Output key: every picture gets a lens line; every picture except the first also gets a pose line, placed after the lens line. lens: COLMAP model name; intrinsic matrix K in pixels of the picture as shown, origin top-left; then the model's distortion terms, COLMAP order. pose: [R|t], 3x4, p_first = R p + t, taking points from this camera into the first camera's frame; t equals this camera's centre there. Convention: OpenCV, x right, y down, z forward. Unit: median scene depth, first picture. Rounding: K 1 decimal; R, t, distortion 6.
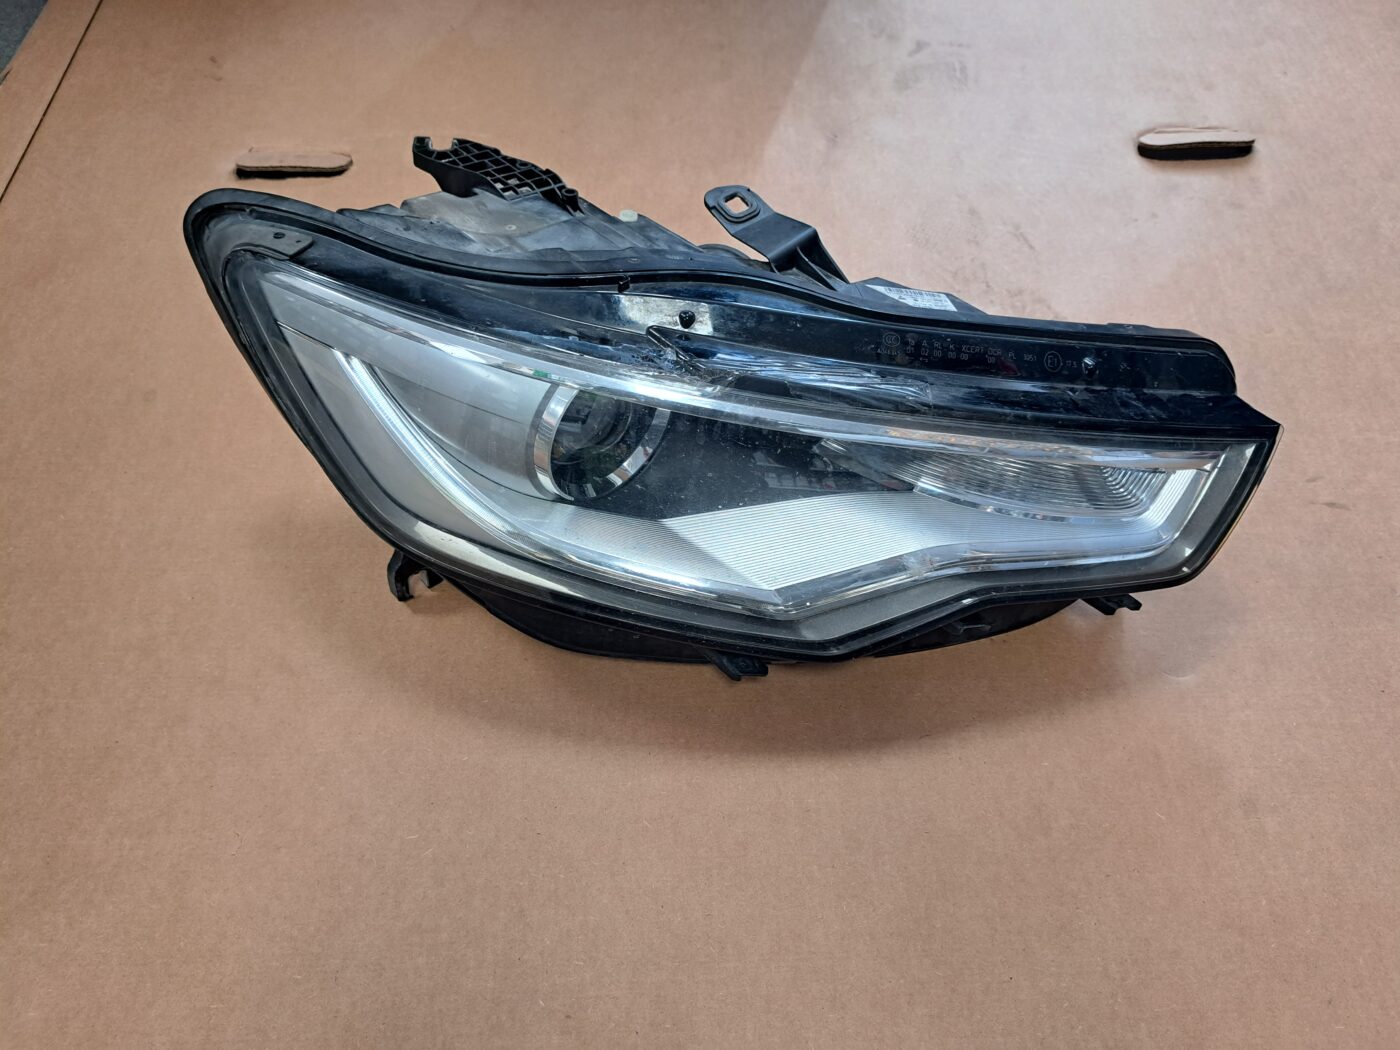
lens RADIAL K [[1021.0, 0, 697.8], [0, 1021.0, 518.1], [0, 0, 1]] dist [0.041563, -0.064987]
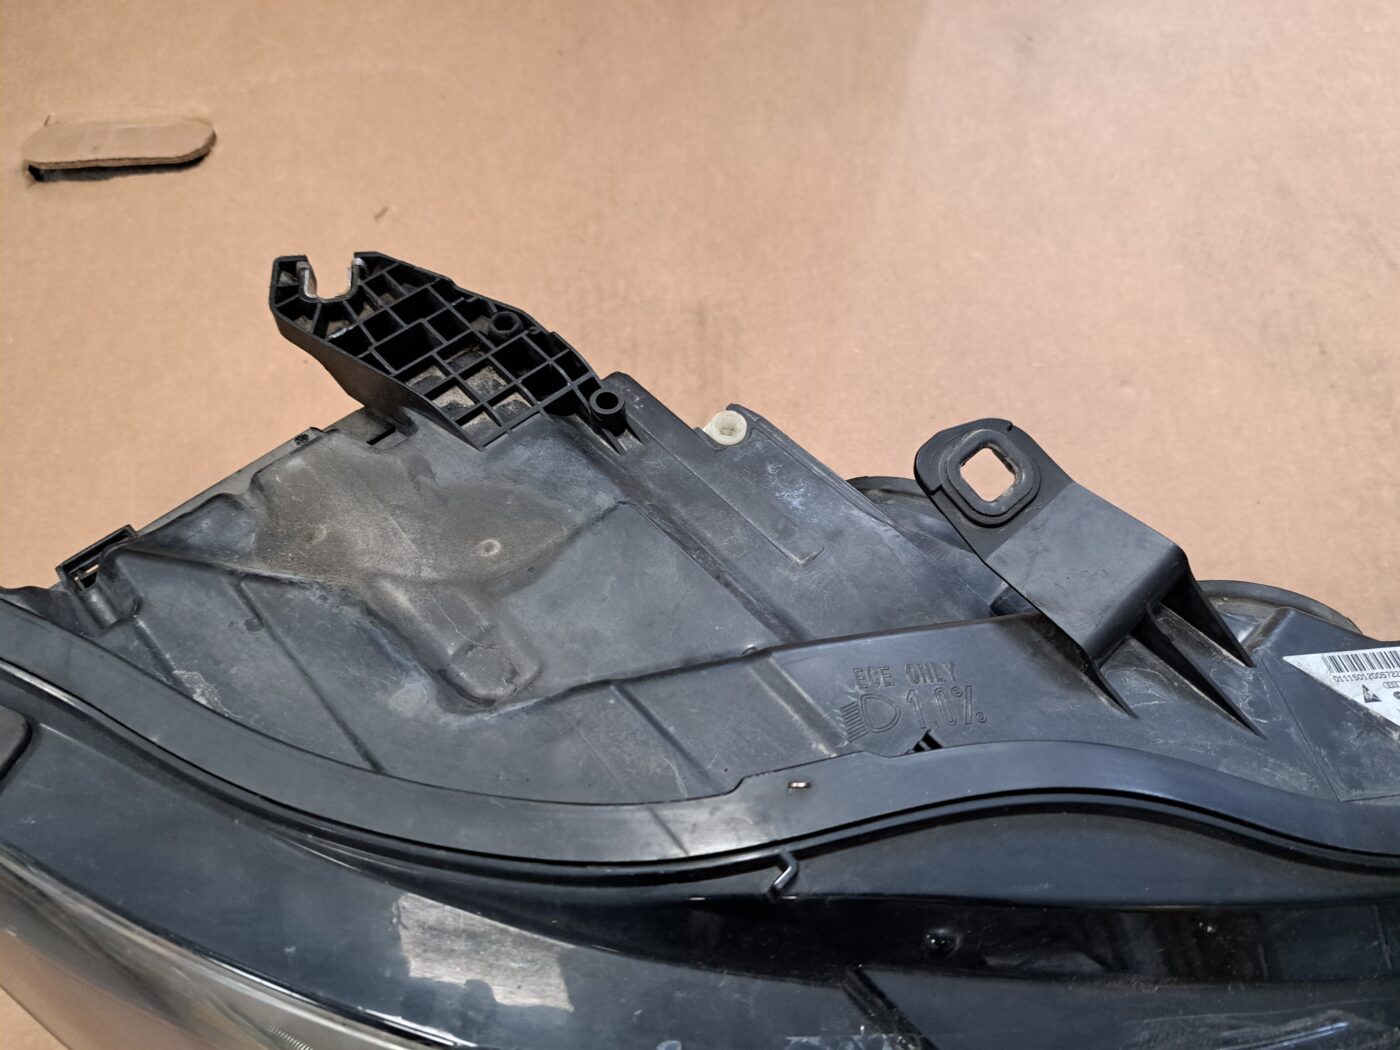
lens RADIAL K [[1021.0, 0, 697.8], [0, 1021.0, 518.1], [0, 0, 1]] dist [0.041563, -0.064987]
pose [[0.998639, -0.044893, -0.026548, -0.078230], [0.050077, 0.967597, 0.247485, -0.409839], [0.014578, -0.248478, 0.968528, 0.571184]]
